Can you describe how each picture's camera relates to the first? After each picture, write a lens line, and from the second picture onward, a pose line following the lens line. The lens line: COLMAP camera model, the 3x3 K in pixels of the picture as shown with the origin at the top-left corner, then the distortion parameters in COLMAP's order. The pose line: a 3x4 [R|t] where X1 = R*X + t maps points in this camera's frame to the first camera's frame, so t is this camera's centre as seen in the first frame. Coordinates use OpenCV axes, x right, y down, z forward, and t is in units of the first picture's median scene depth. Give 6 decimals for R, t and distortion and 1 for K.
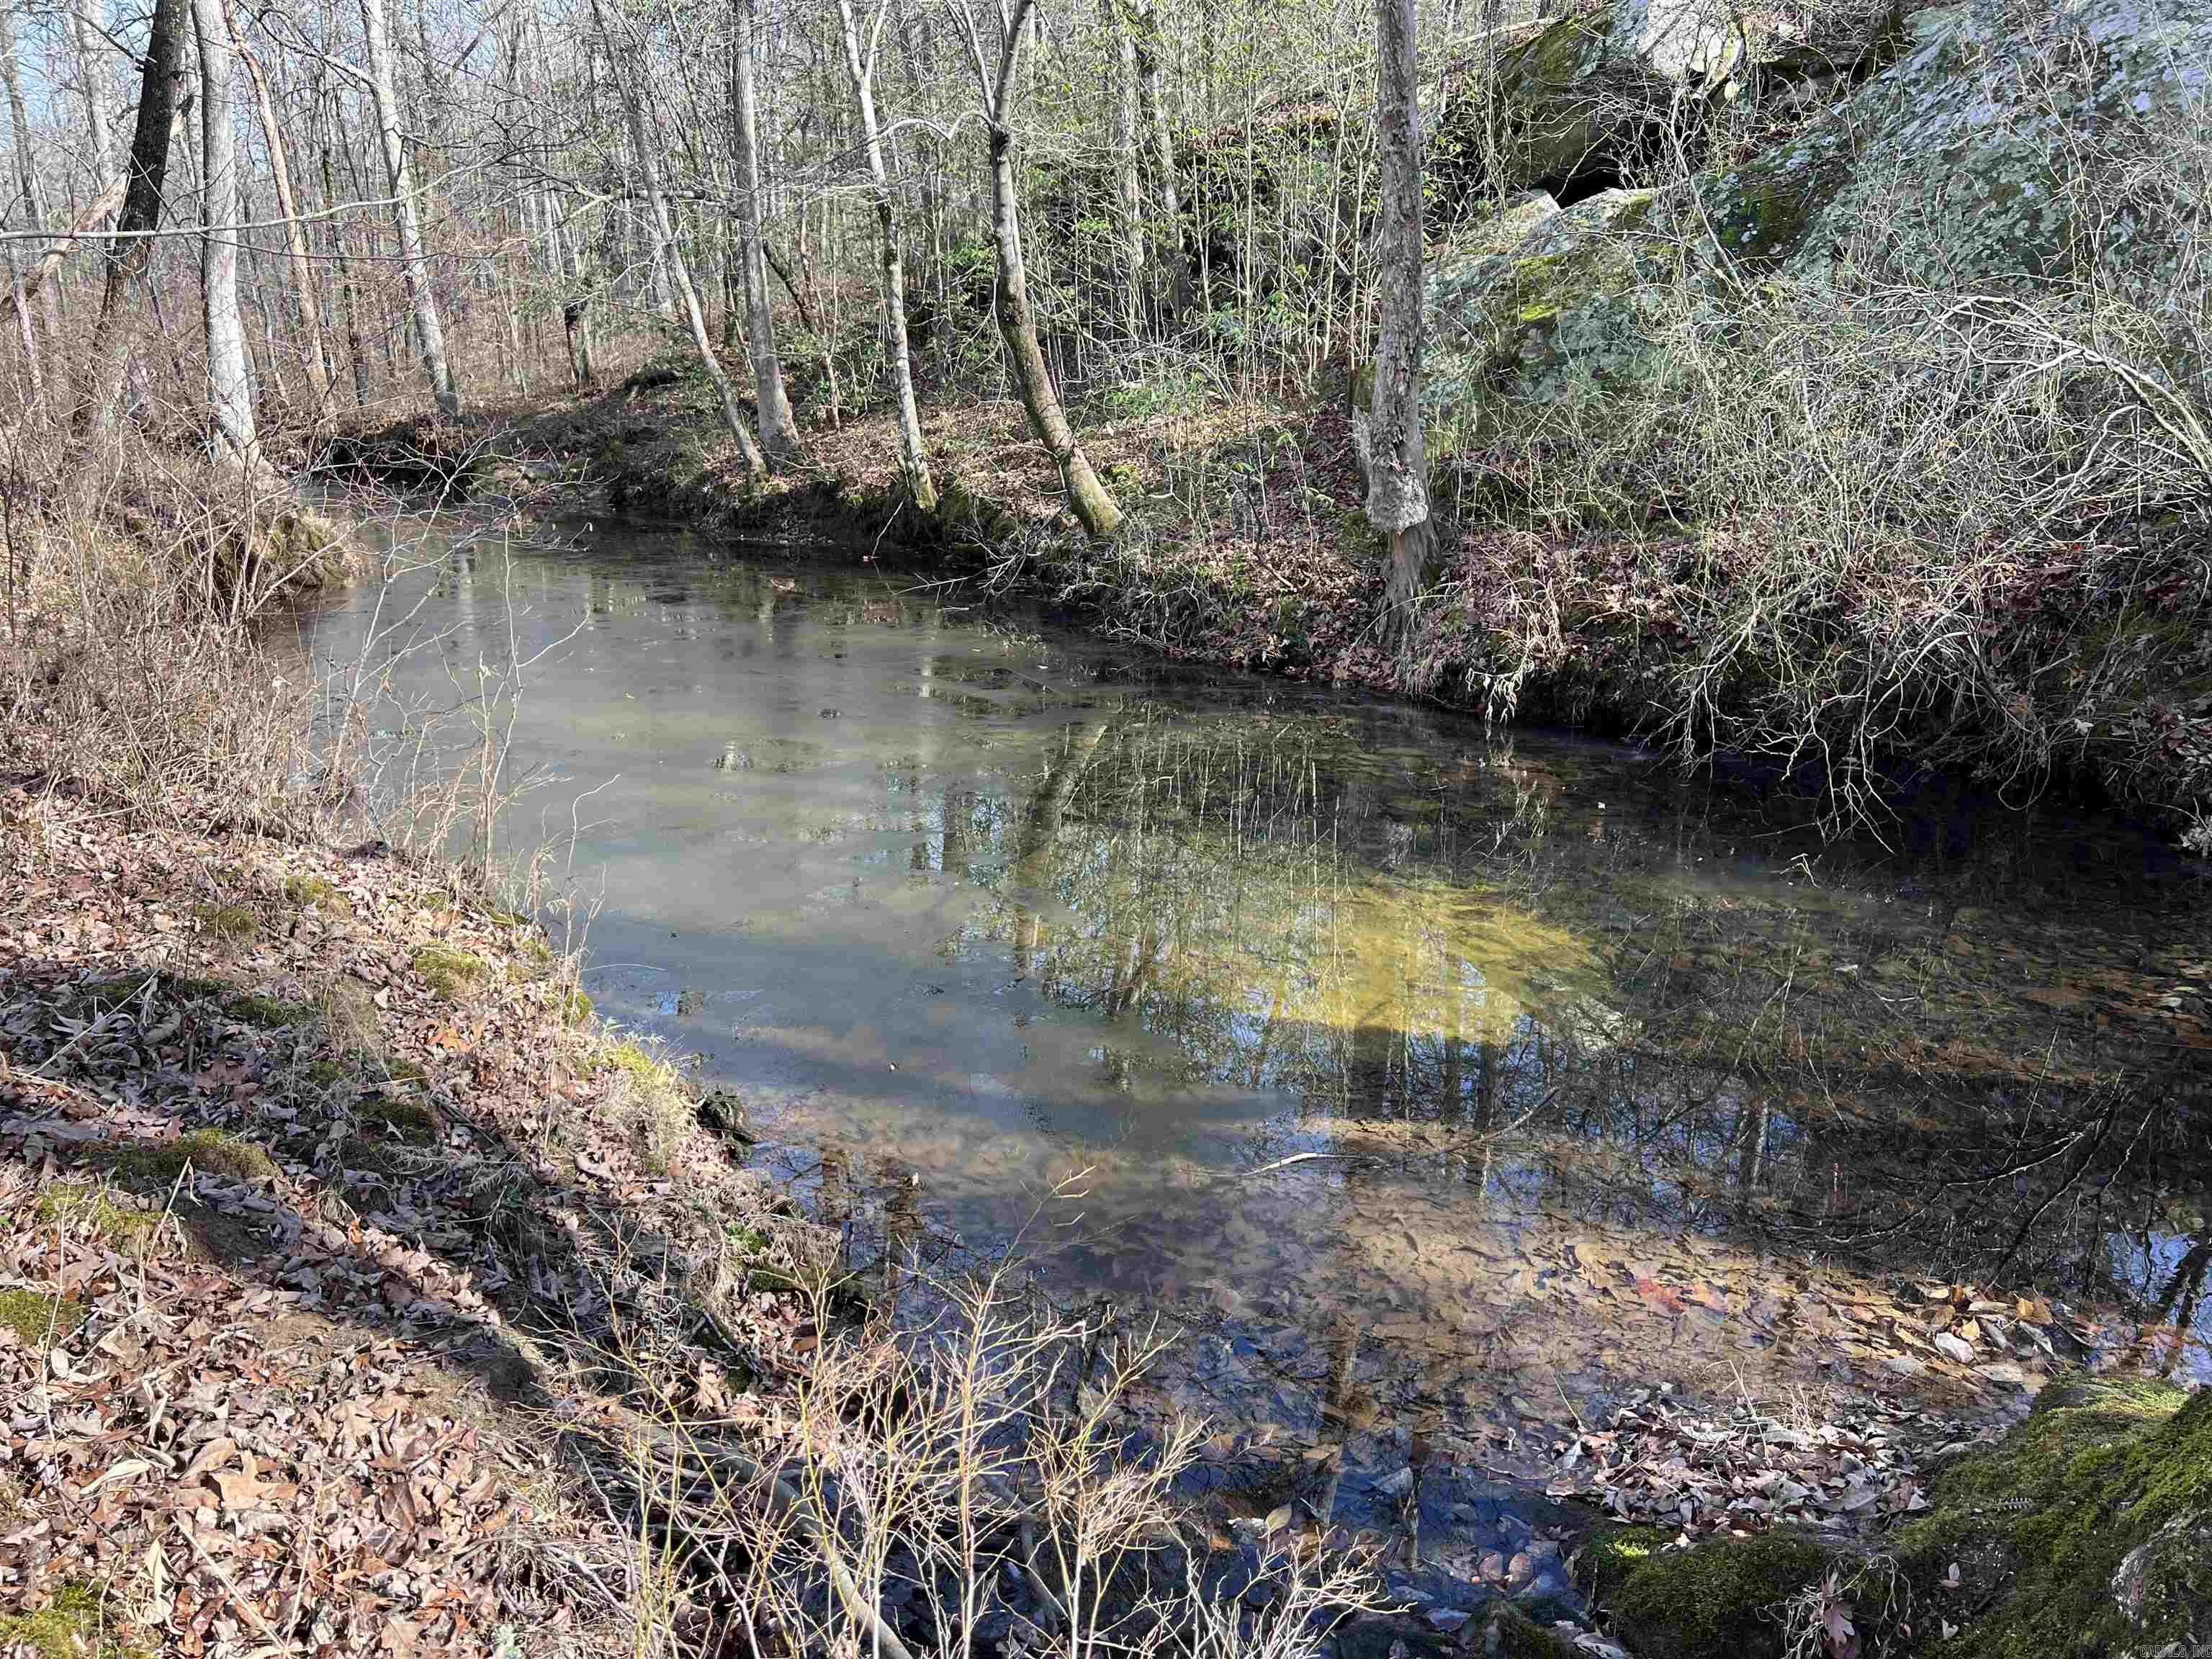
lens RADIAL K [[1651.4, 0, 1106.0], [0, 1651.4, 829.5], [0, 0, 1]] dist [0.054845, -0.058457]
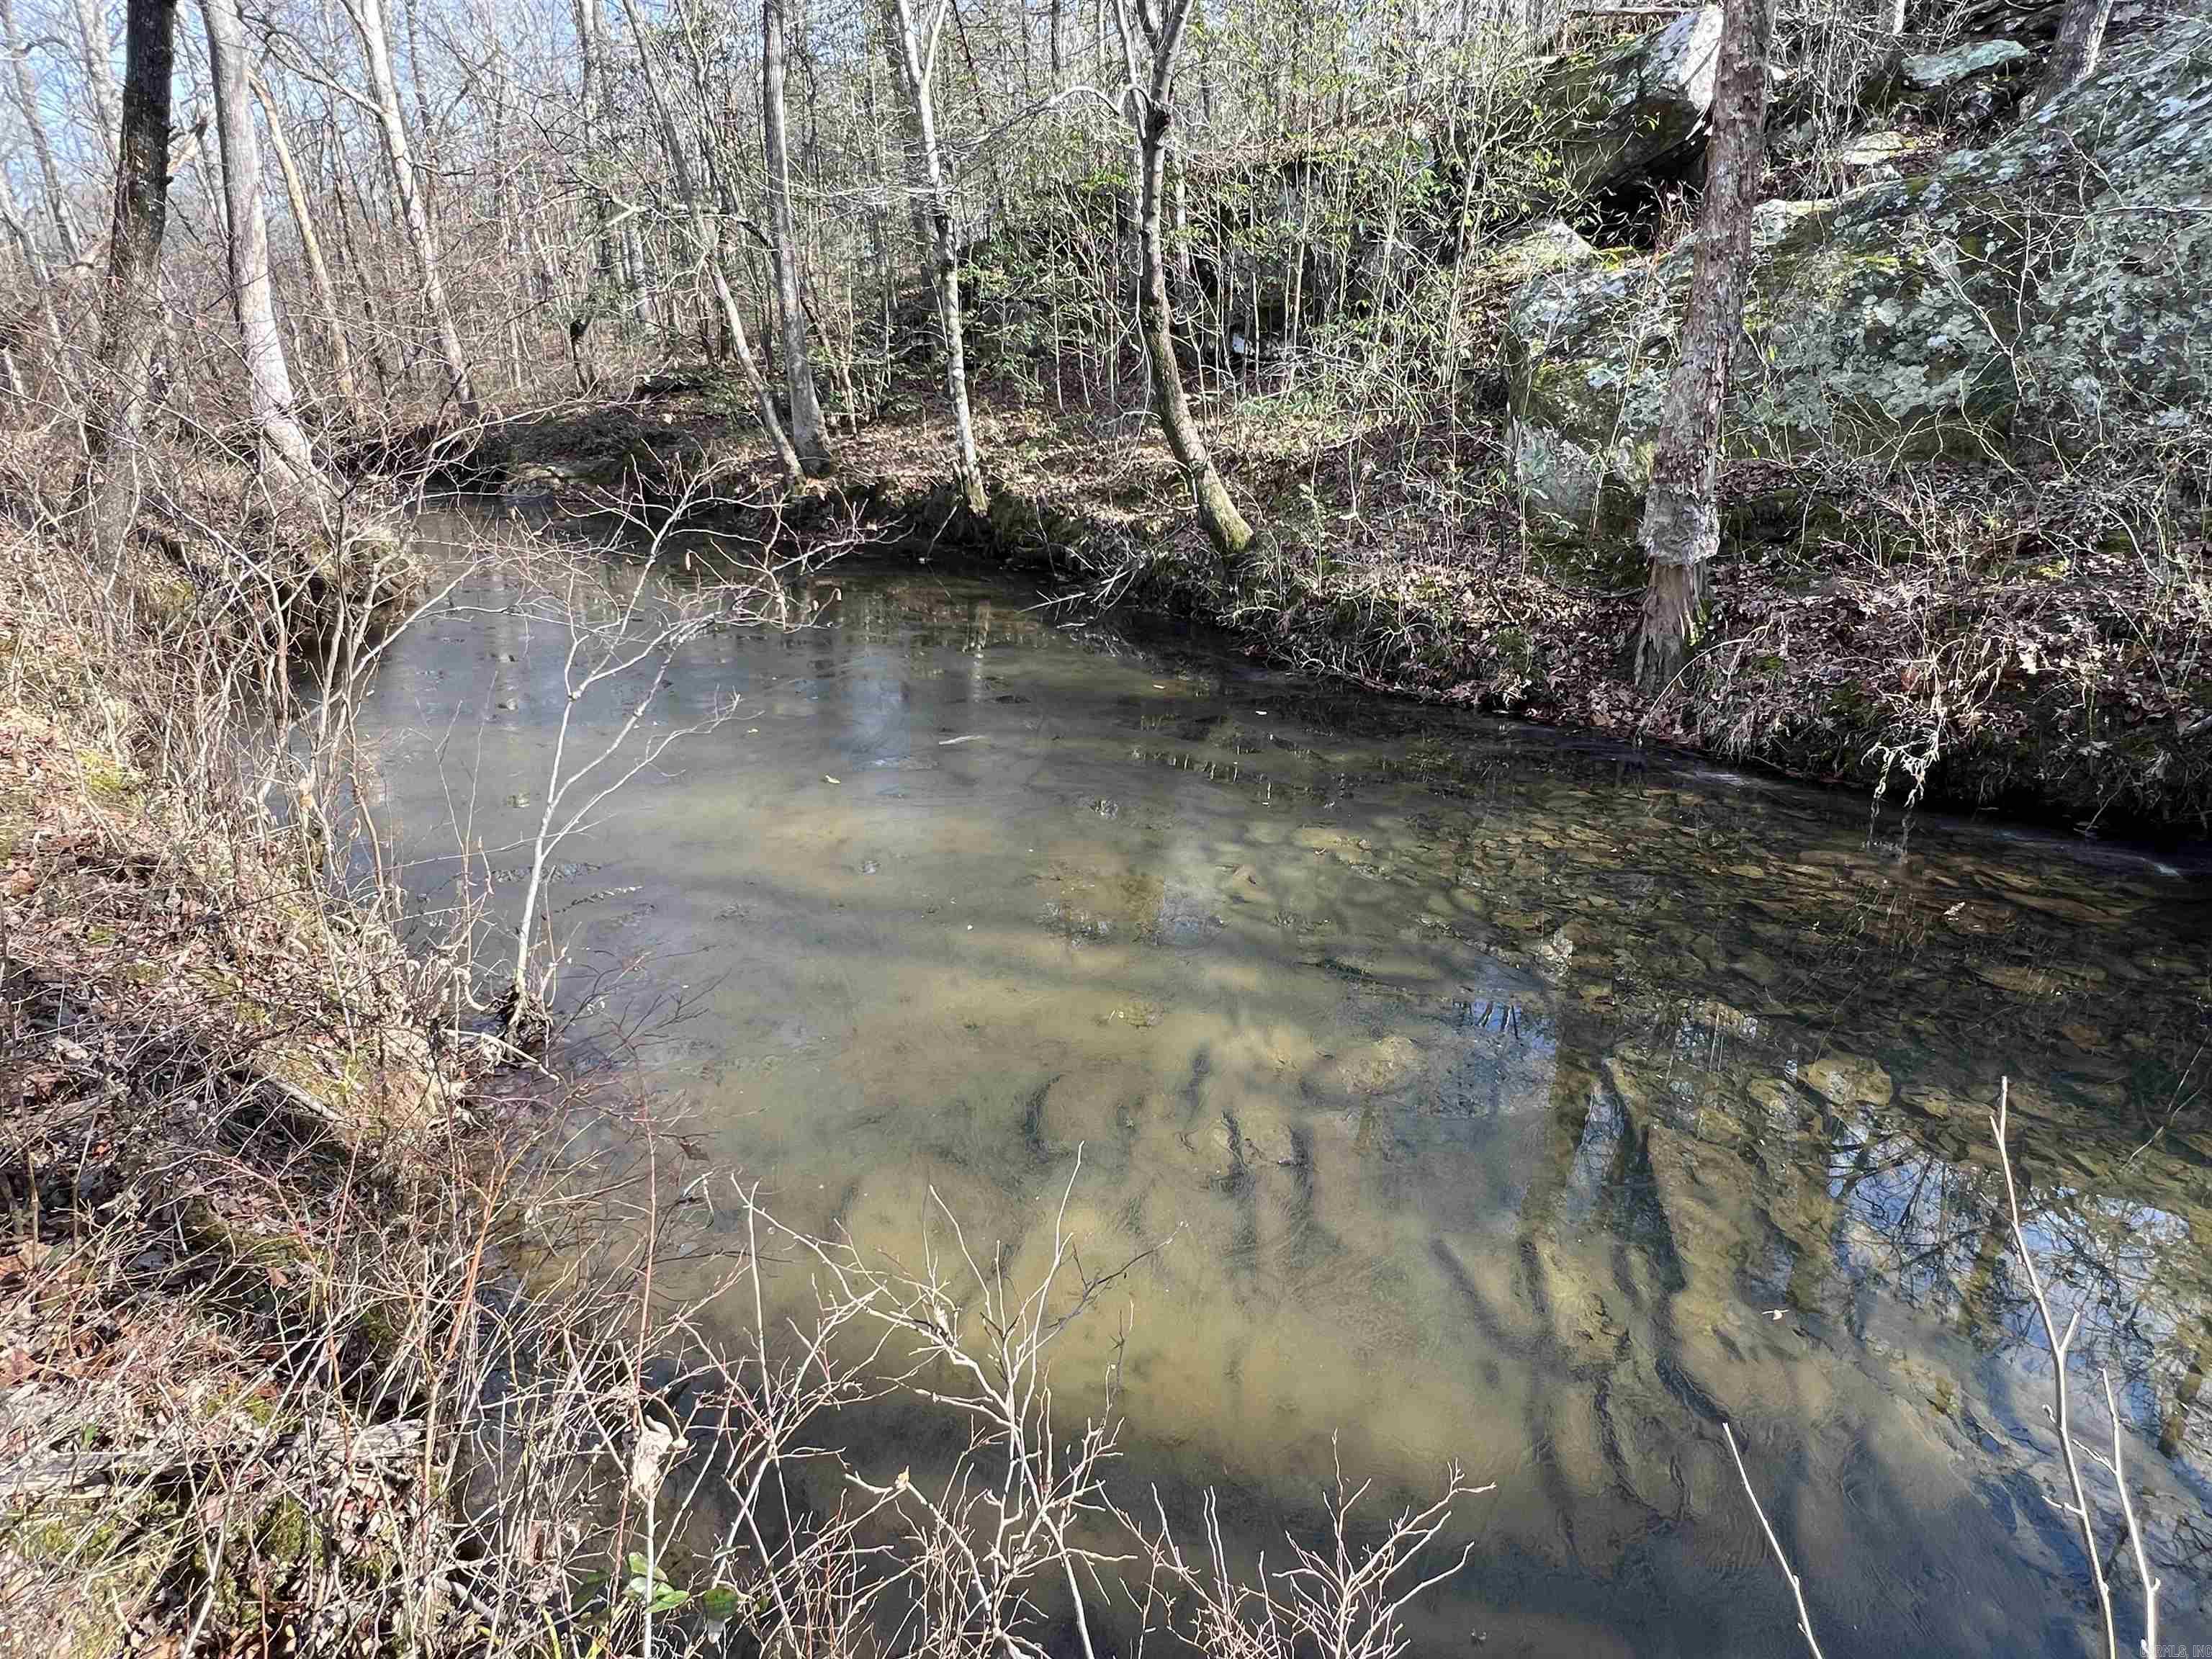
lens RADIAL K [[1144.7, 0, 1106.0], [0, 1144.7, 829.5], [0, 0, 1]] dist [-0.005124, 0.001381]
pose [[0.990839, -0.037918, 0.129617, -0.140049], [0.024764, 0.994514, 0.101630, -0.067371], [-0.132759, -0.097489, 0.986342, 0.255930]]
